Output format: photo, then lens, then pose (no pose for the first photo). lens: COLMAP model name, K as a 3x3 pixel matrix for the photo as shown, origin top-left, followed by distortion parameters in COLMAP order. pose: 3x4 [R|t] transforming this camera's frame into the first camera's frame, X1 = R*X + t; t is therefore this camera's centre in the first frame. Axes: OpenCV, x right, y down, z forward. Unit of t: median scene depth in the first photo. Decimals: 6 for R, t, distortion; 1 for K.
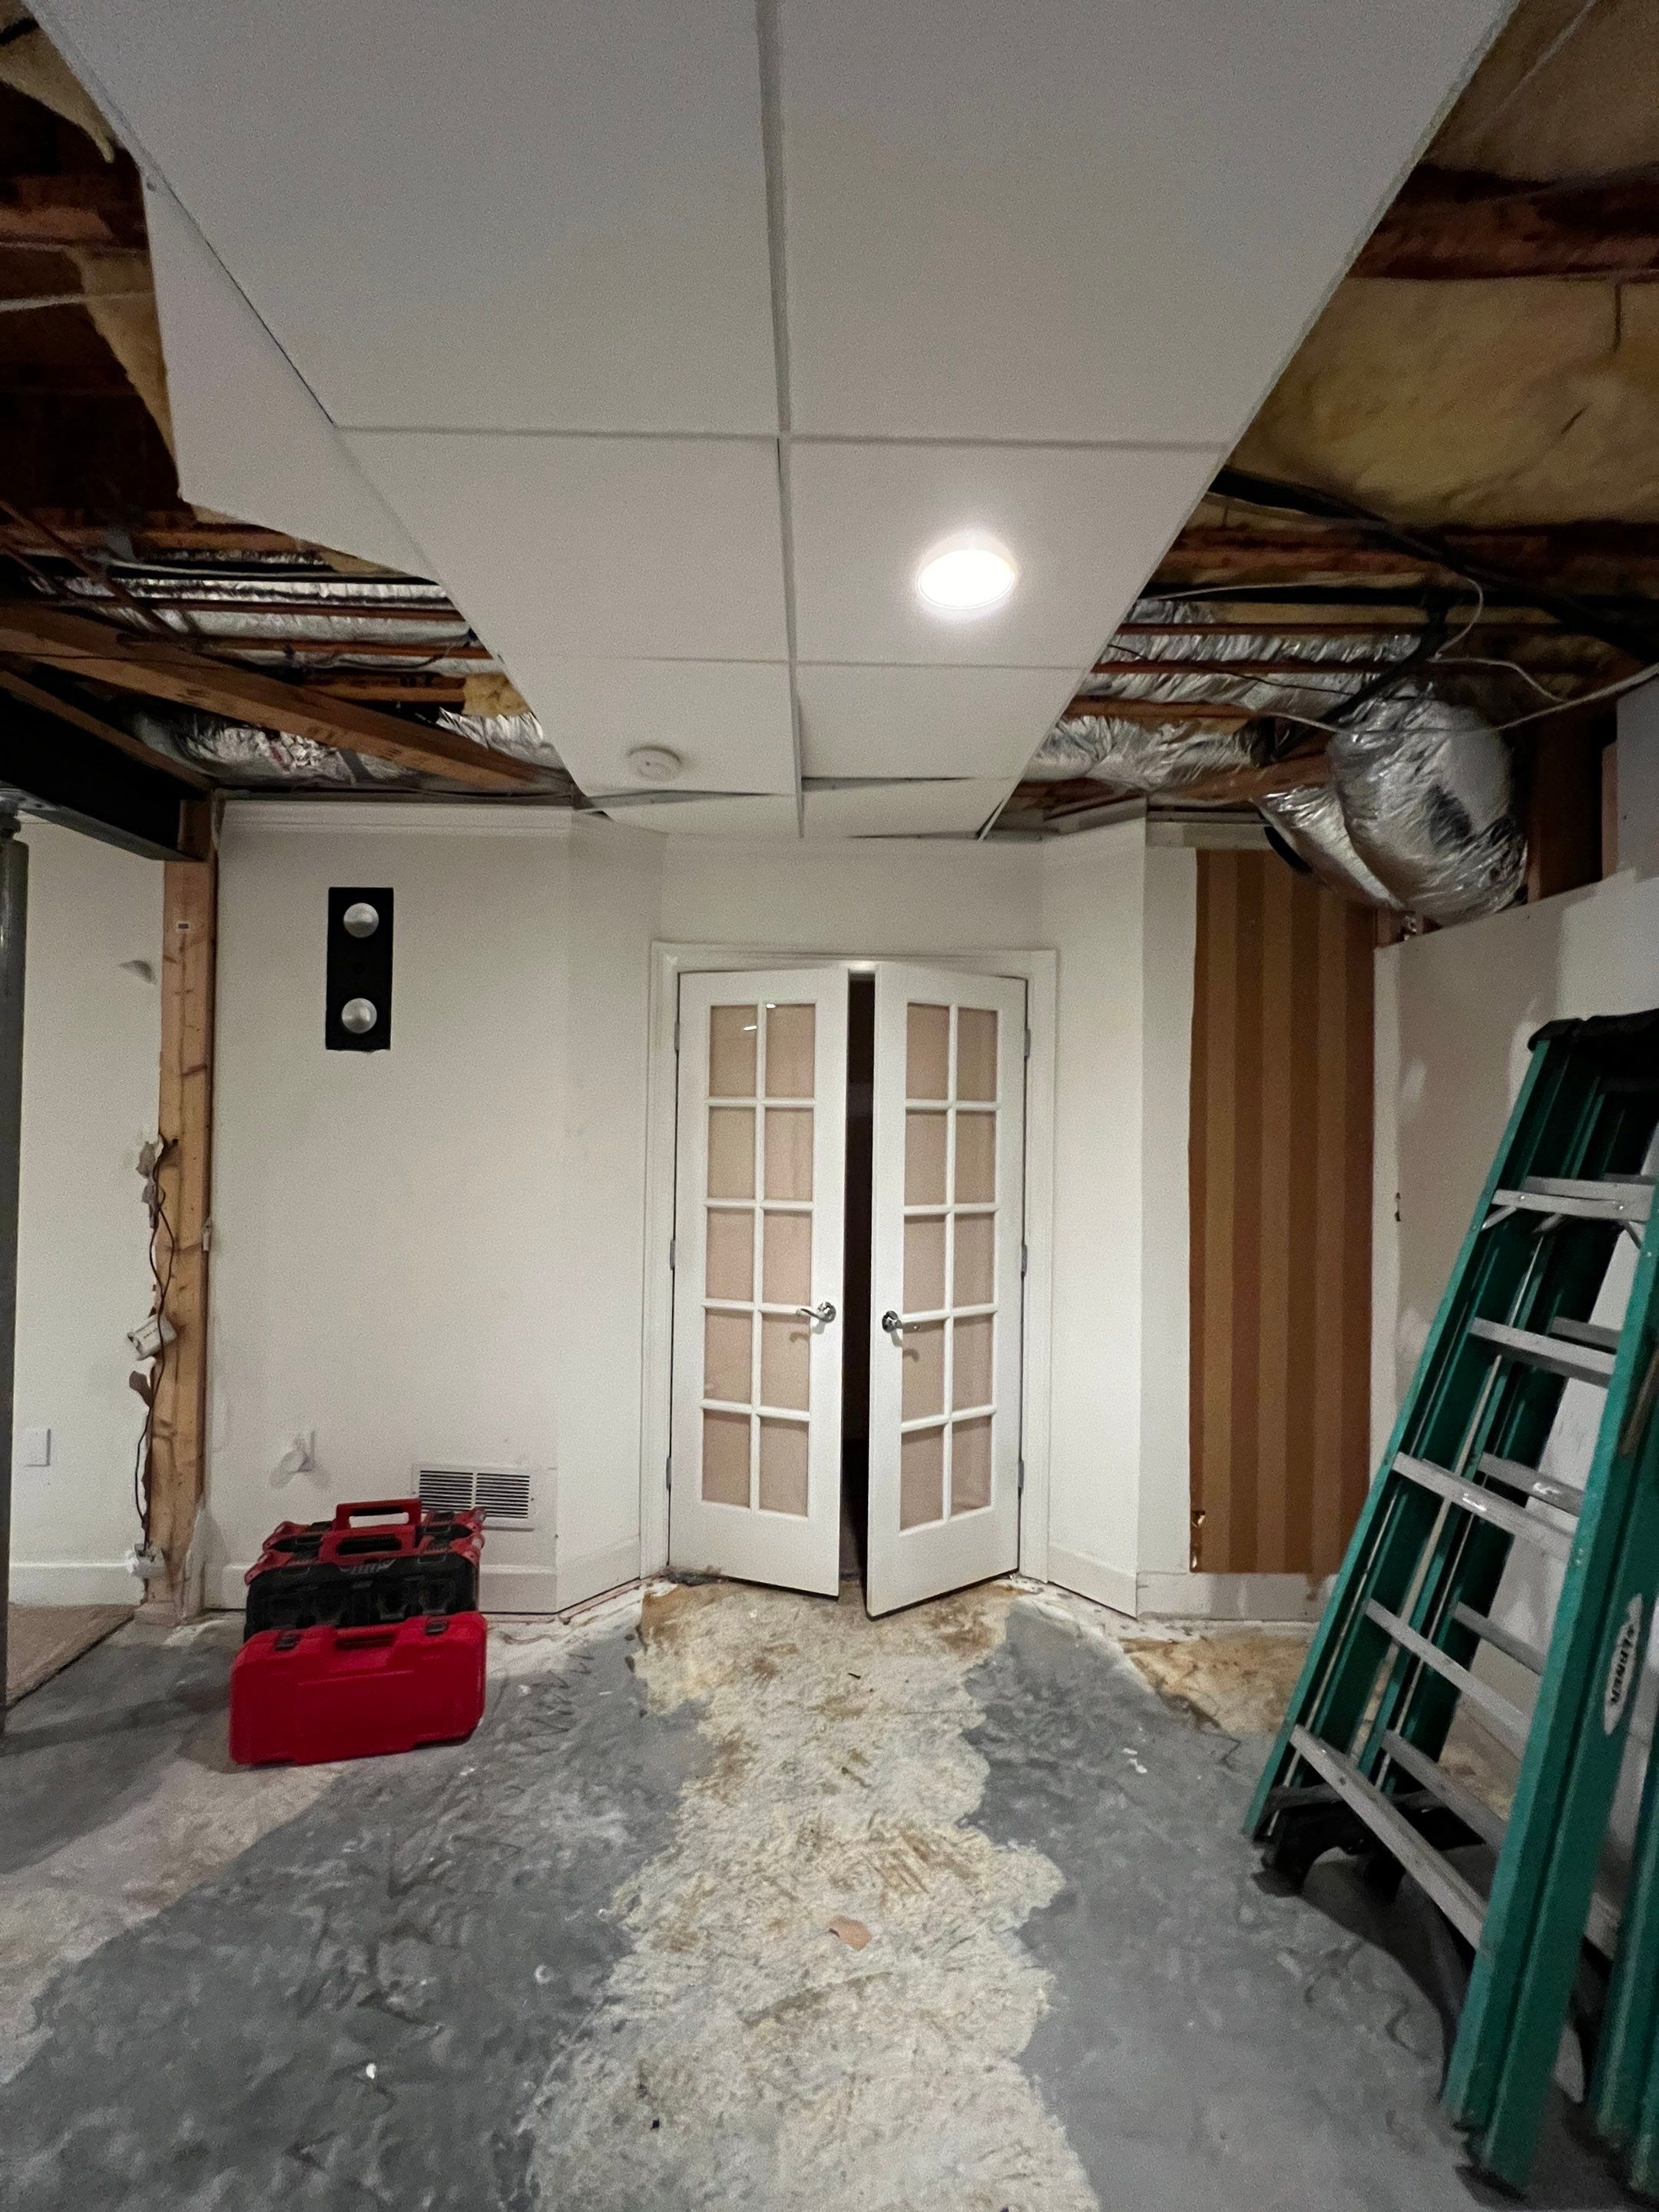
lens RADIAL K [[878.8, 0, 830.6], [0, 878.8, 1111.2], [0, 0, 1]] dist [0.005186, -0.000017]
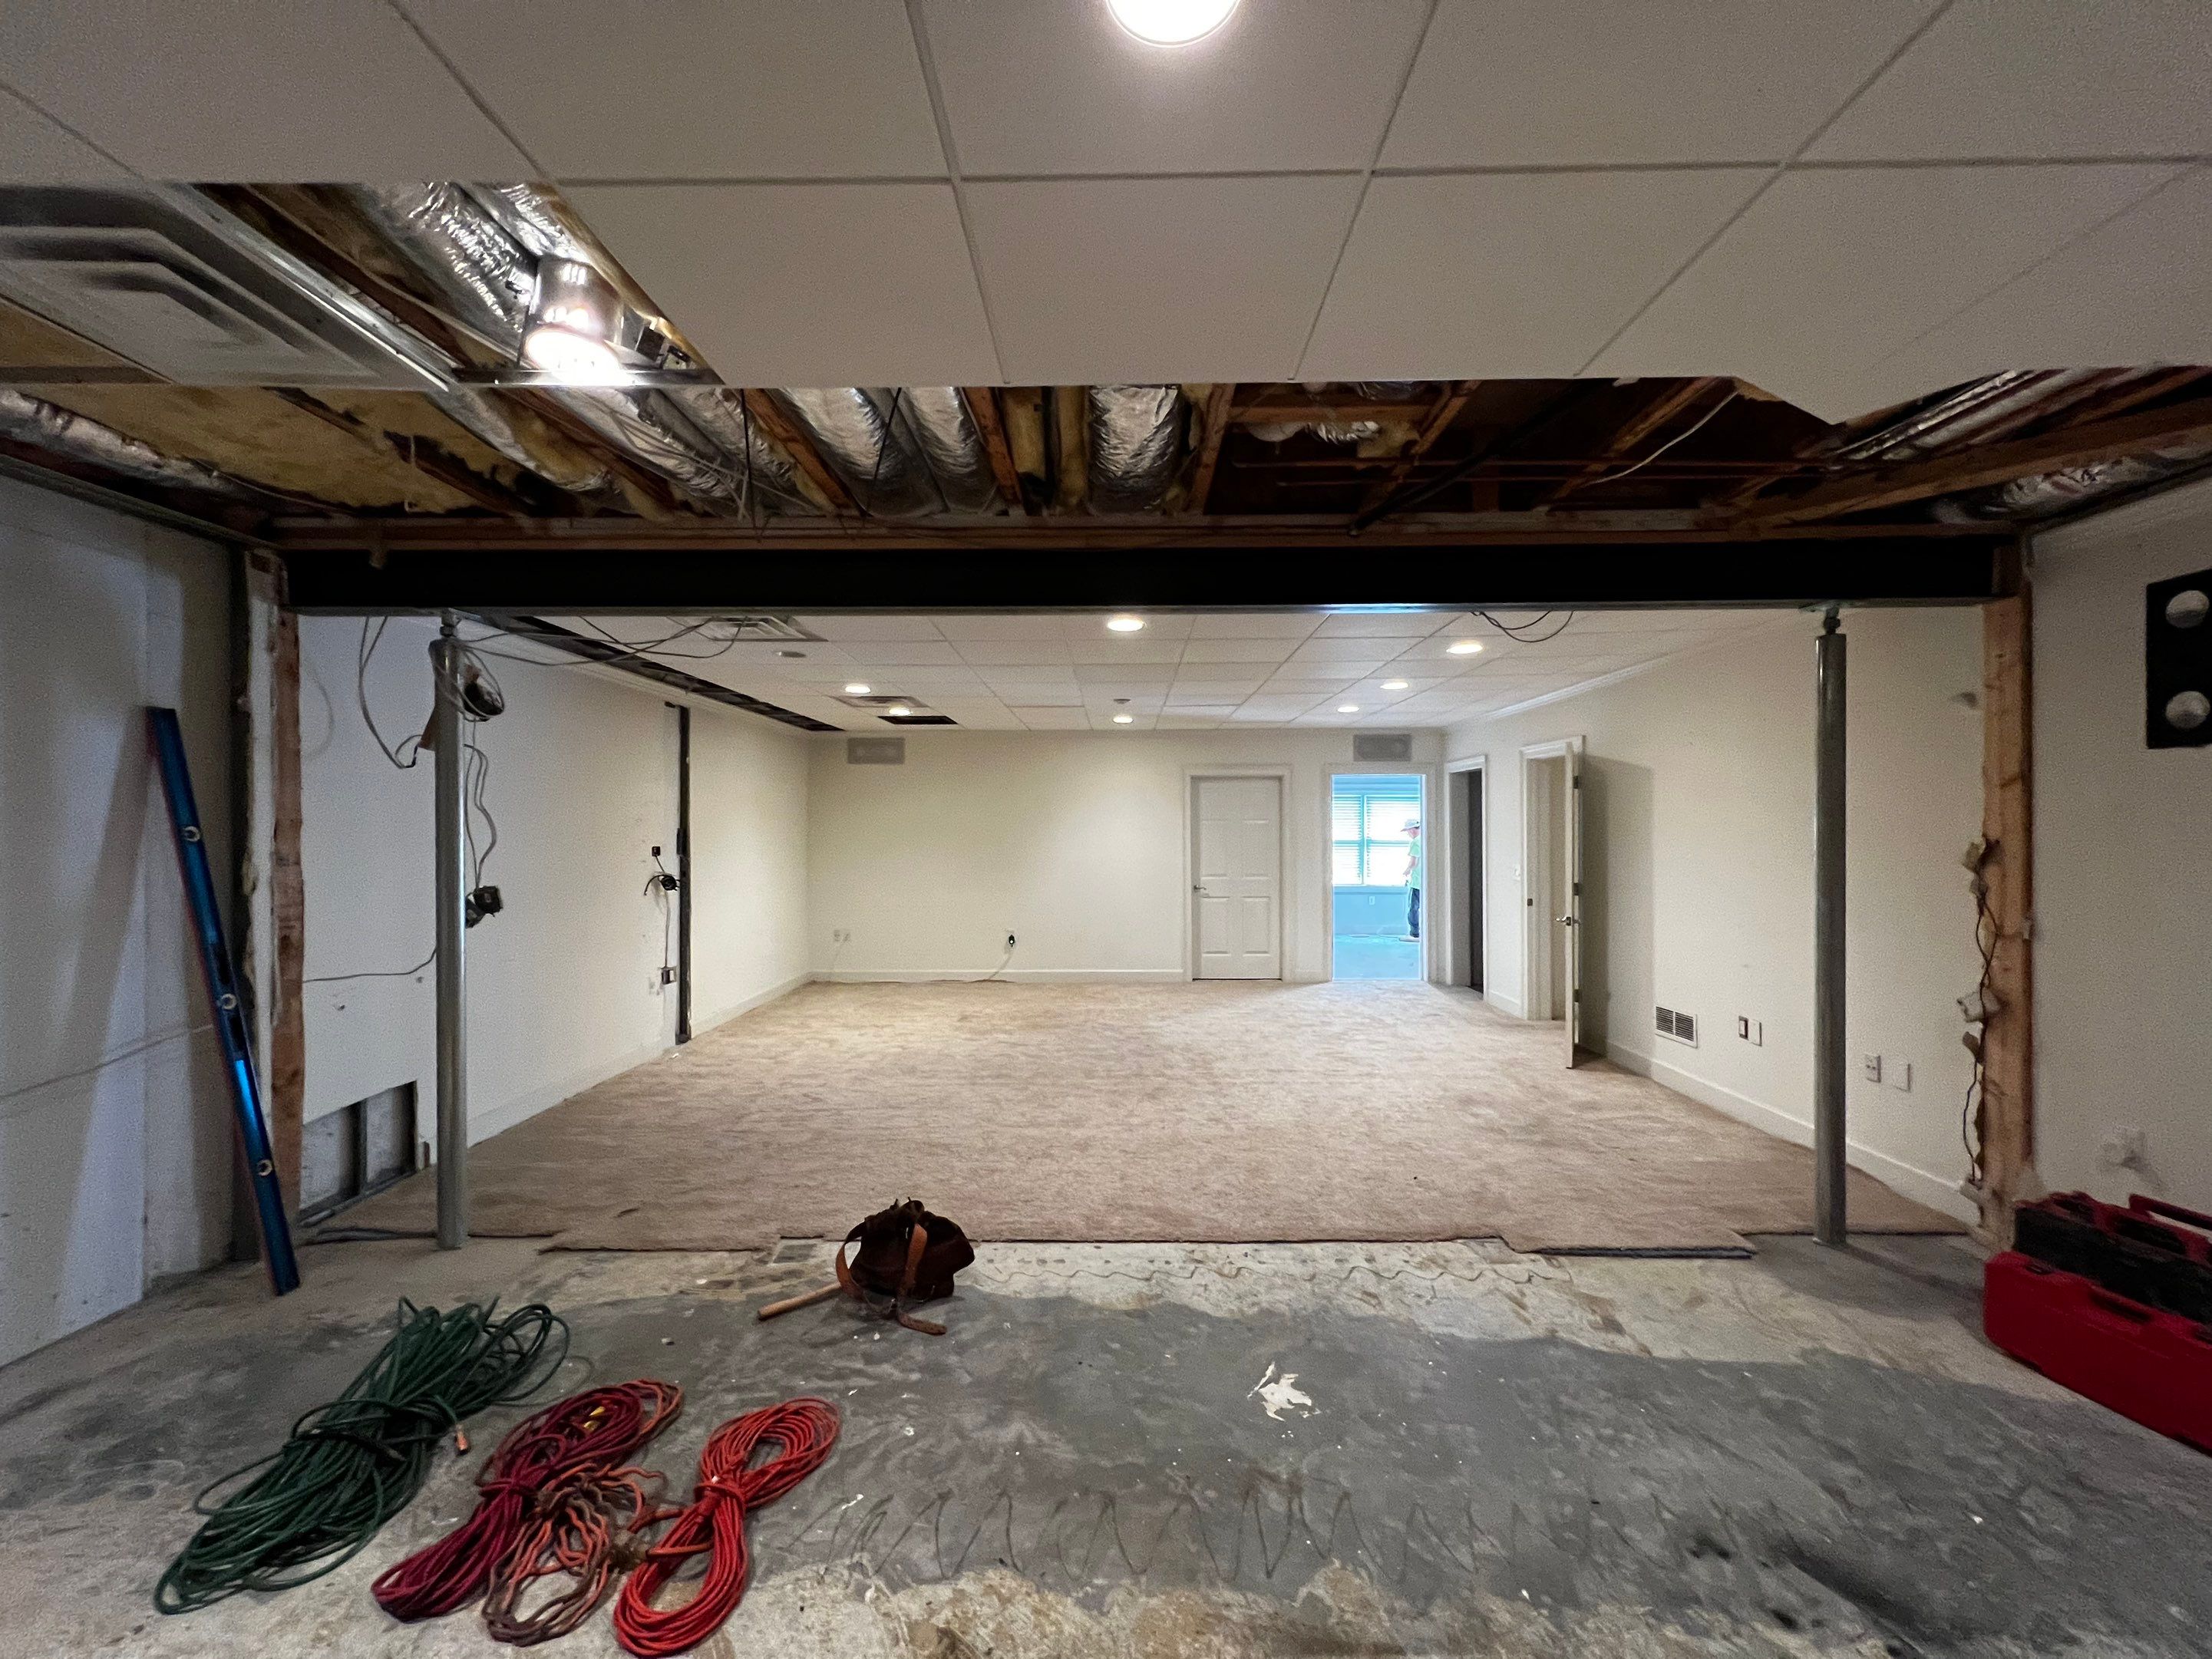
lens RADIAL K [[878.7, 0, 1112.4], [0, 878.7, 832.7], [0, 0, 1]] dist [0.005186, -0.000017]
pose [[-0.027062, -0.013667, -0.999540, 0.458806], [0.009146, 0.999861, -0.013919, 0.027764], [0.999592, -0.009518, -0.026933, -0.137926]]
